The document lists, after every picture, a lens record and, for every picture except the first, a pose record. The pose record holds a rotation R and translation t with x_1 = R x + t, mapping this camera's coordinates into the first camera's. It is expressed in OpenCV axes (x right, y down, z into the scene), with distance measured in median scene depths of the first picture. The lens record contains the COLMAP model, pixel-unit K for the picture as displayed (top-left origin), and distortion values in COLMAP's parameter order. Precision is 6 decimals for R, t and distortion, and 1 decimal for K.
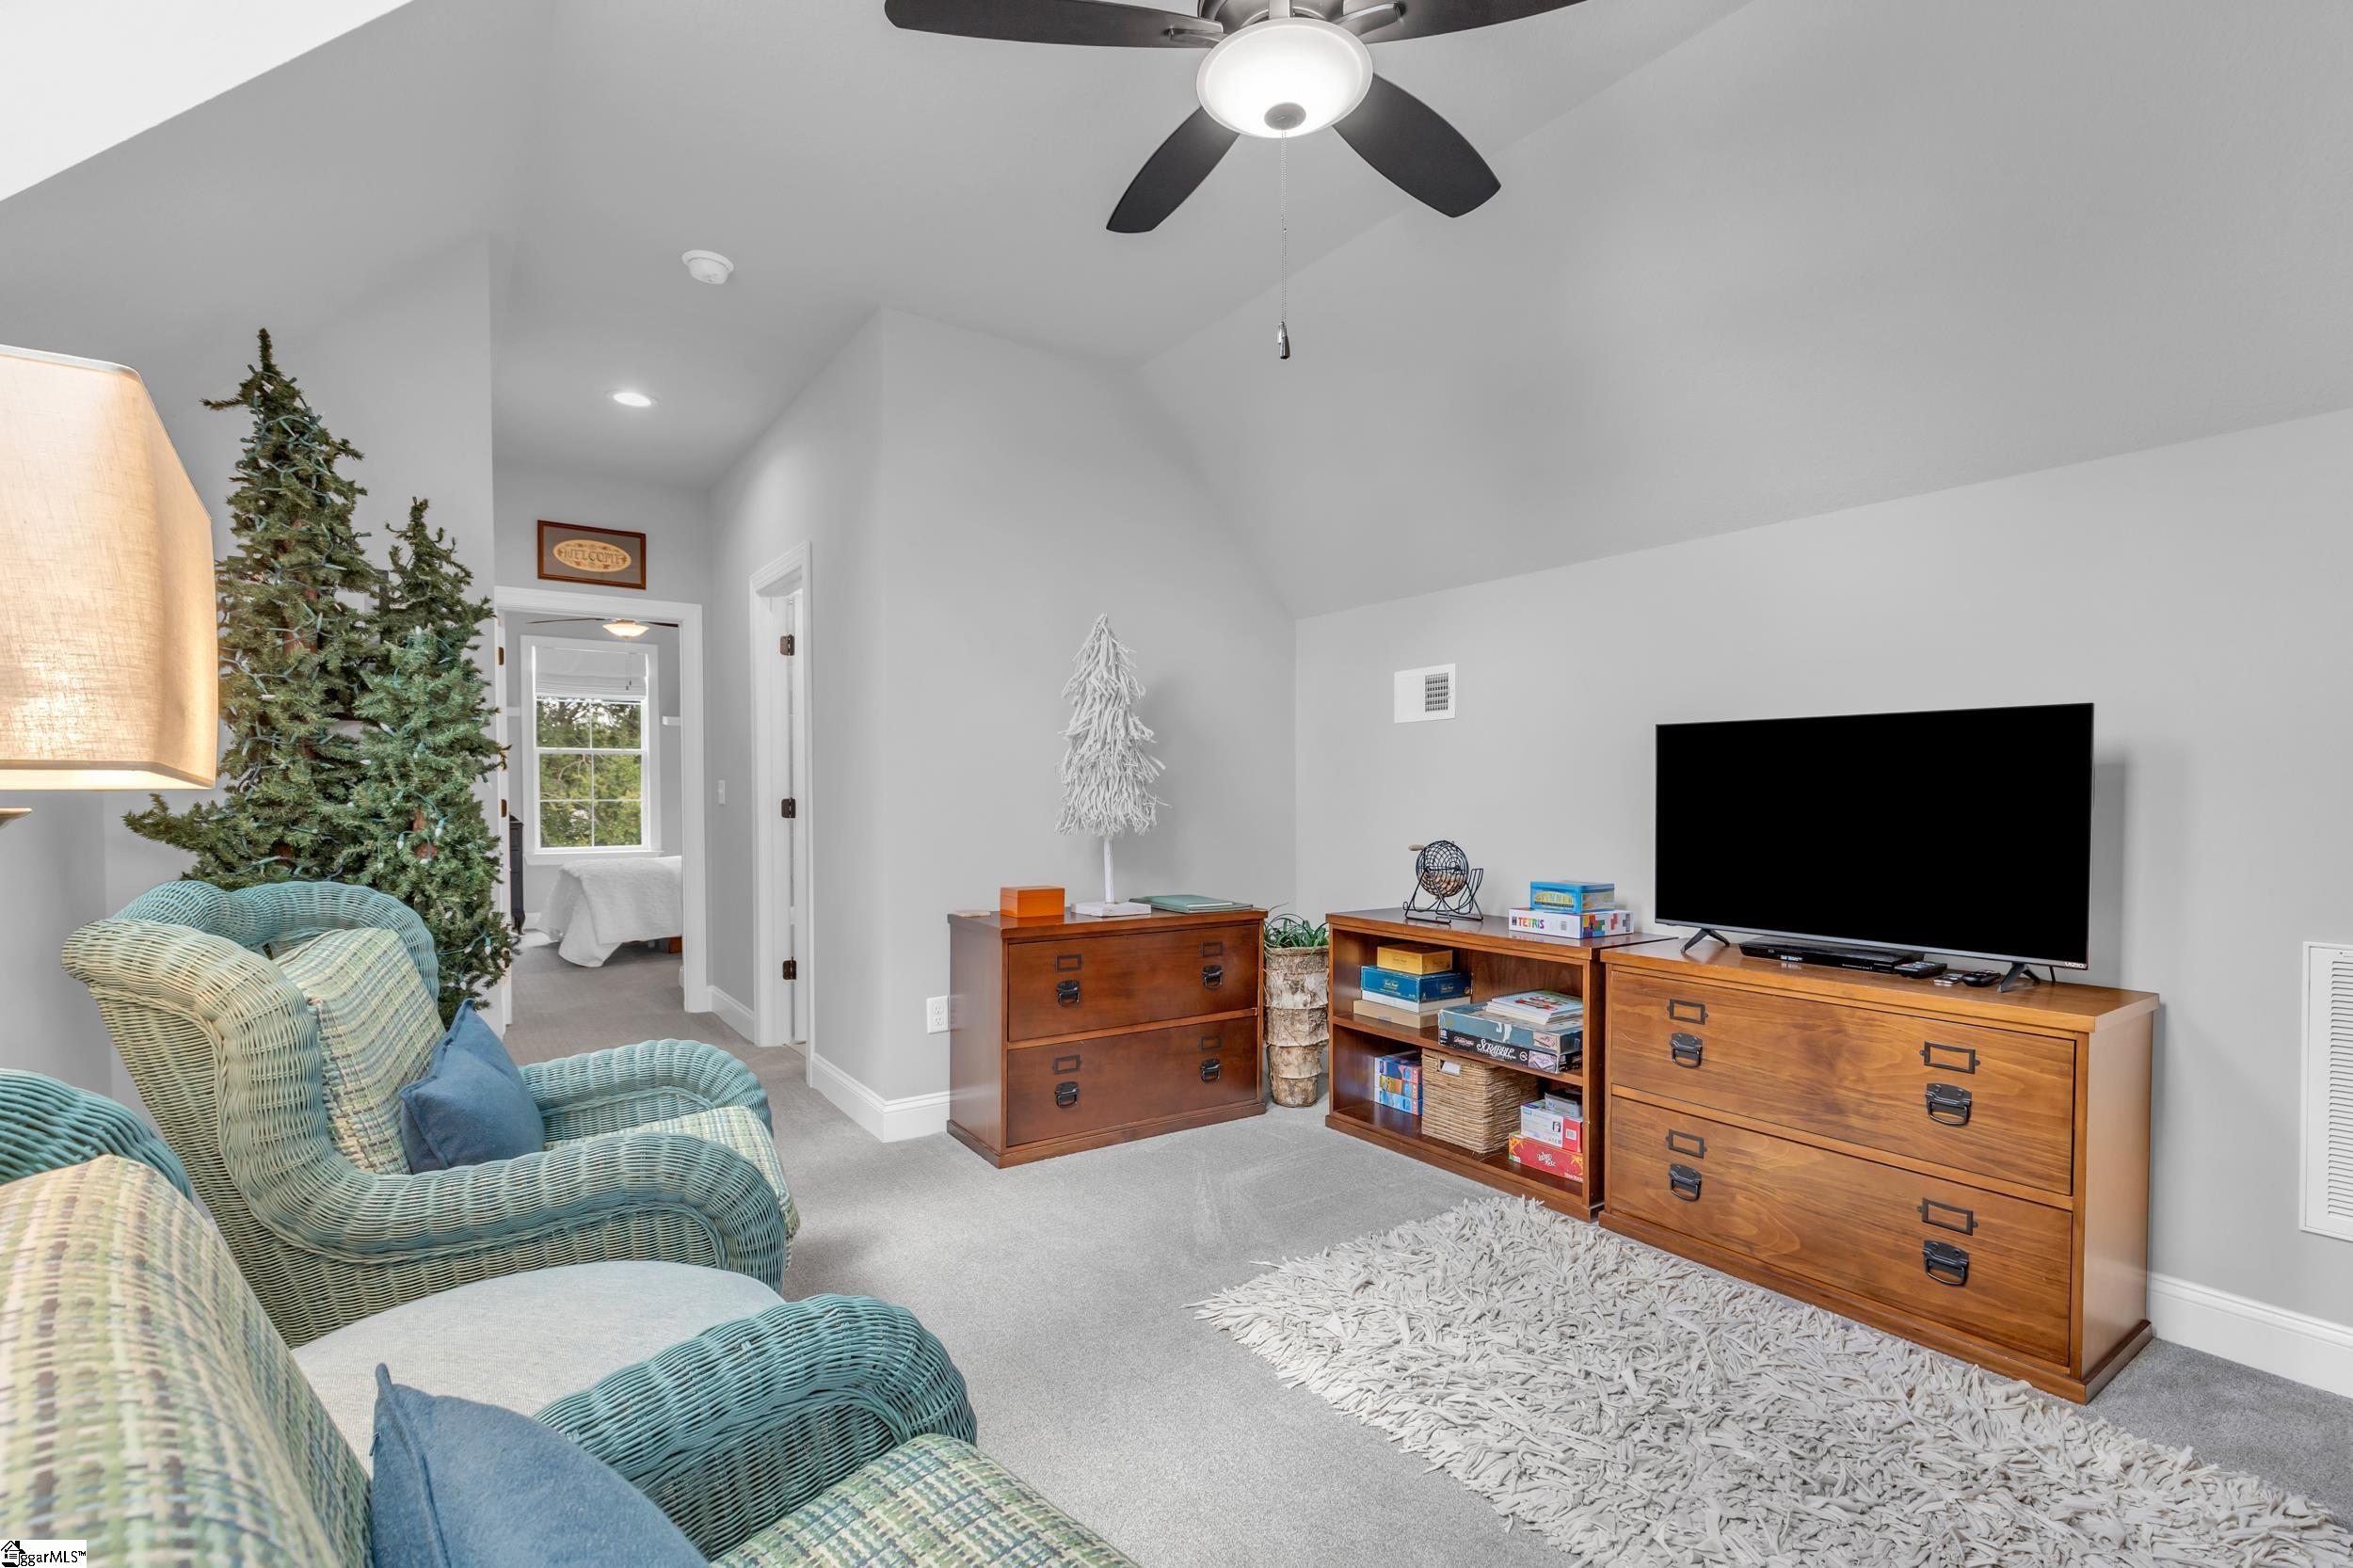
lens RADIAL K [[1078.5, 0, 1178.3], [0, 1078.5, 789.9], [0, 0, 1]] dist [-0.004292, -0.000719]
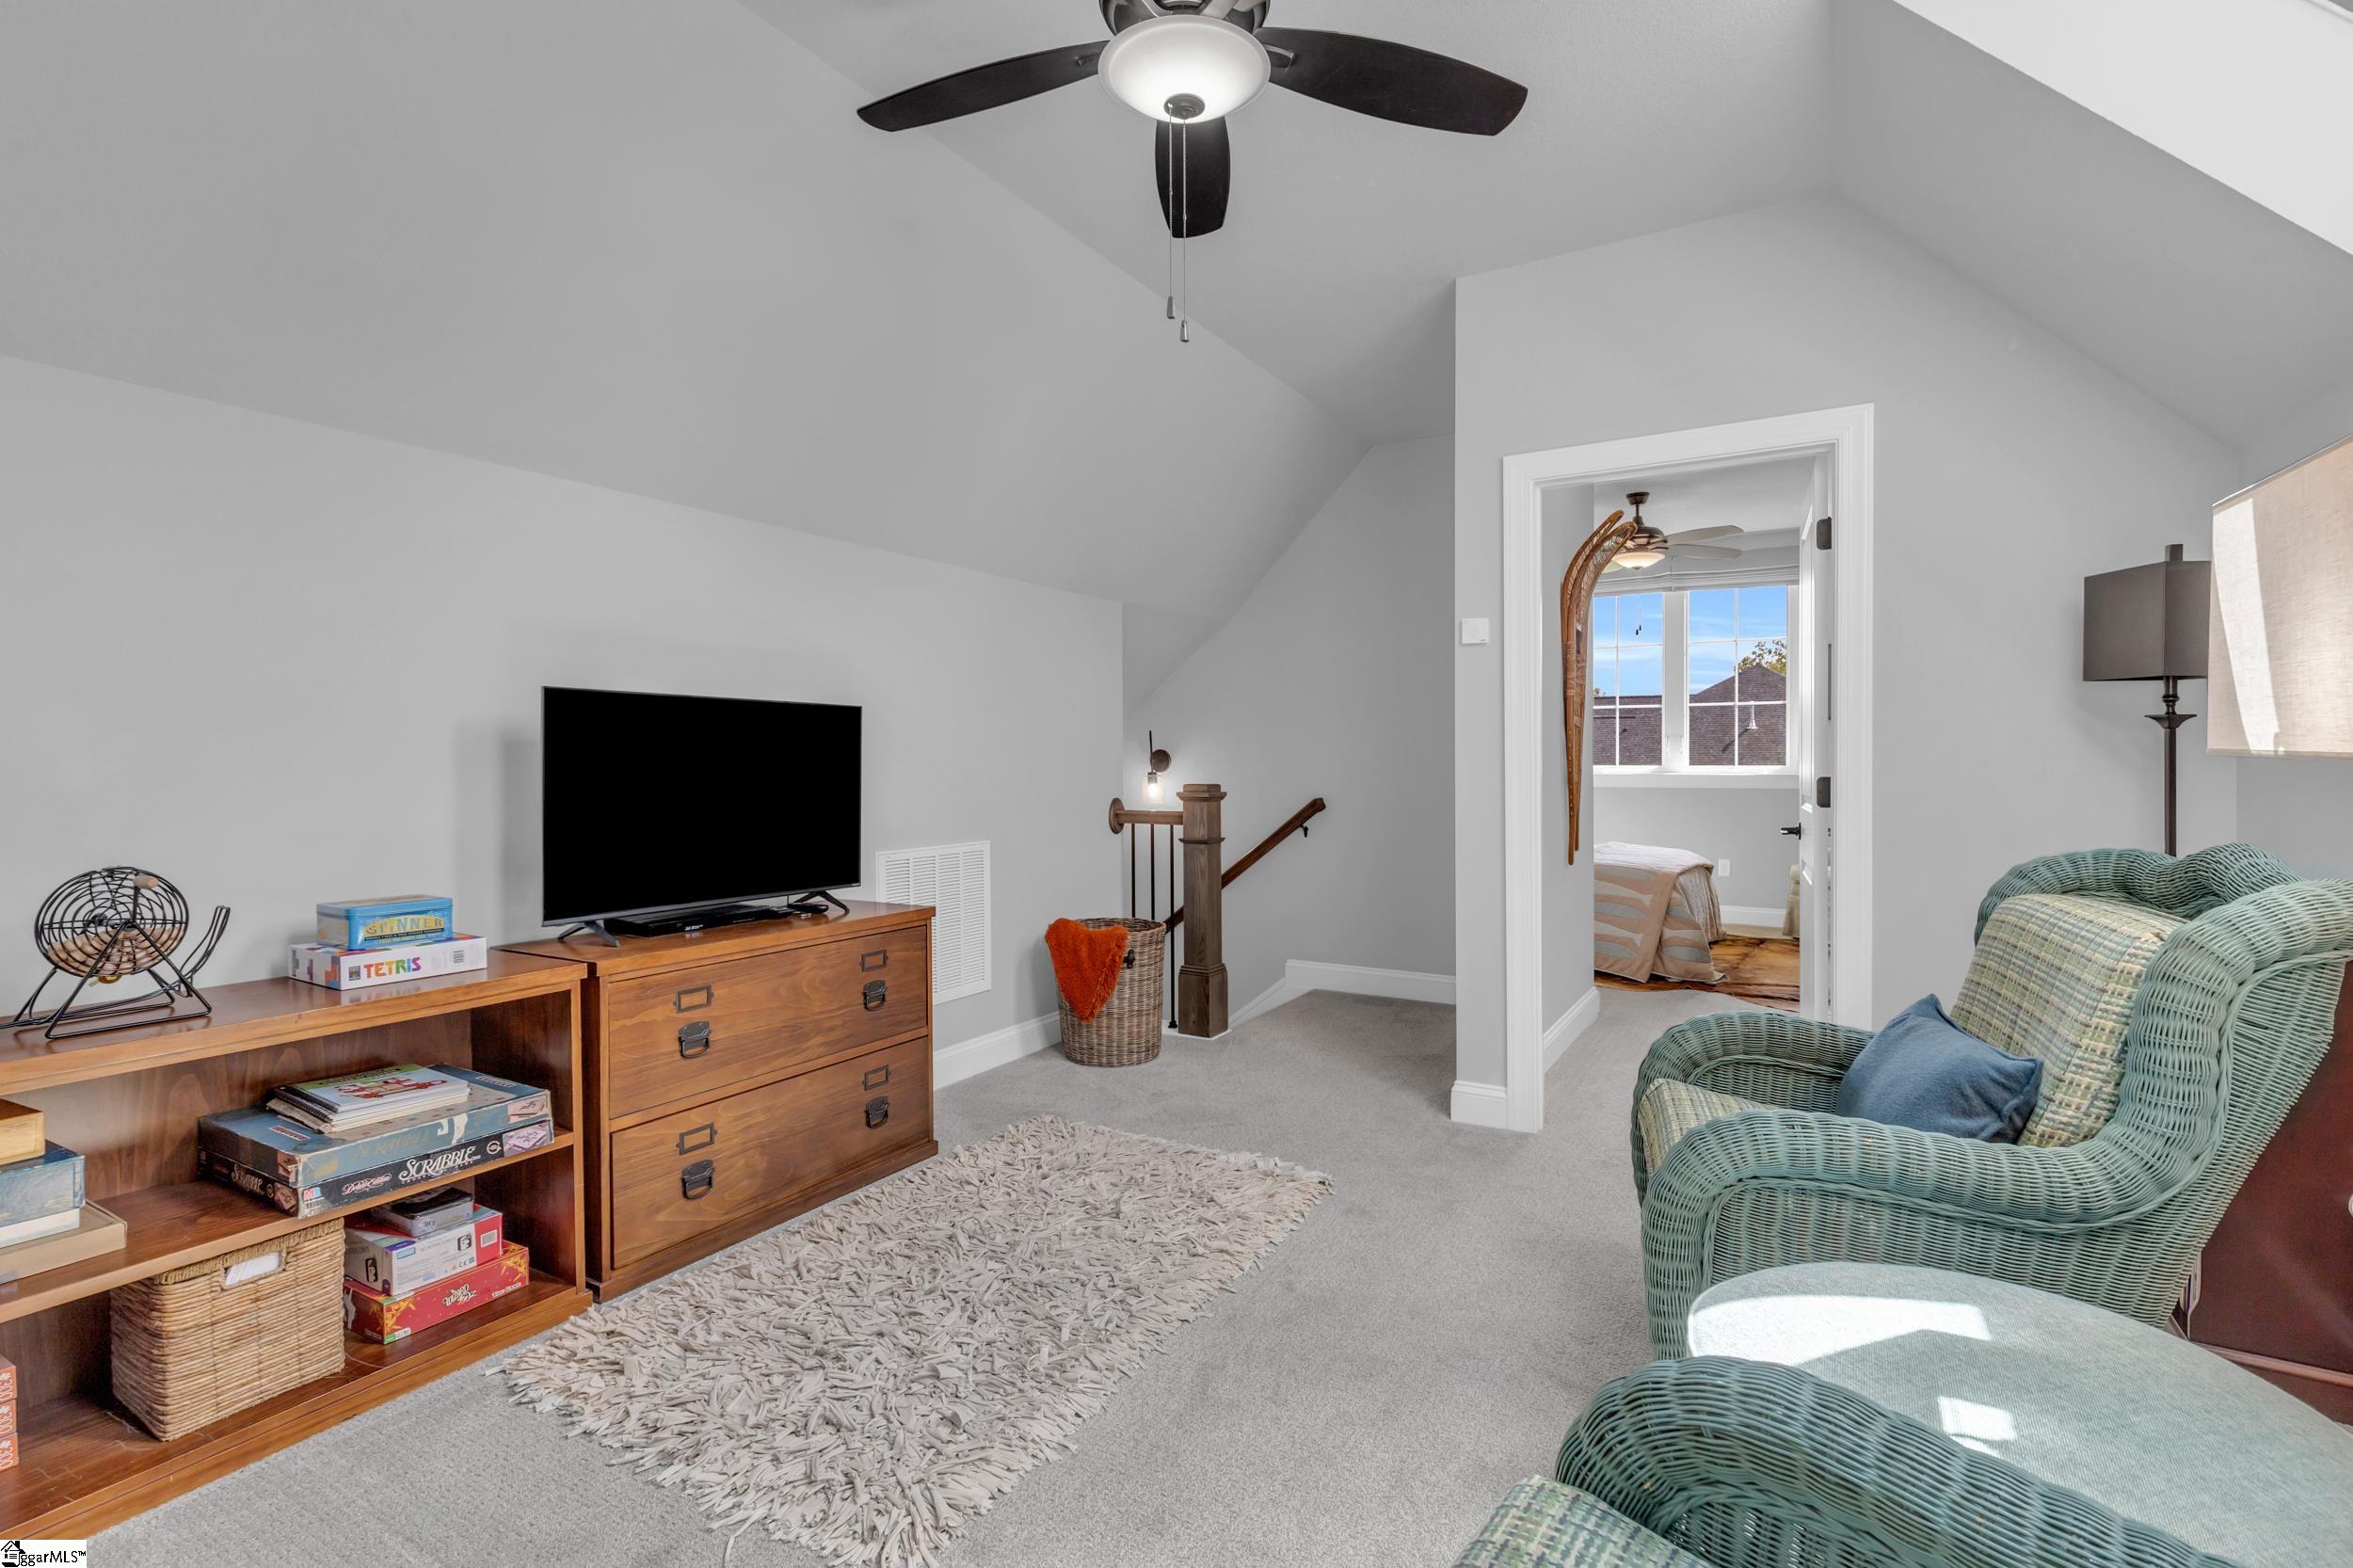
lens RADIAL K [[1078.5, 0, 1179.0], [0, 1078.5, 780.2], [0, 0, 1]] dist [-0.004292, -0.000719]
pose [[-0.416637, -0.001239, 0.909072, -0.524486], [0.015731, 0.999840, 0.008572, 0.011726], [-0.908937, 0.017872, -0.416551, 0.934262]]
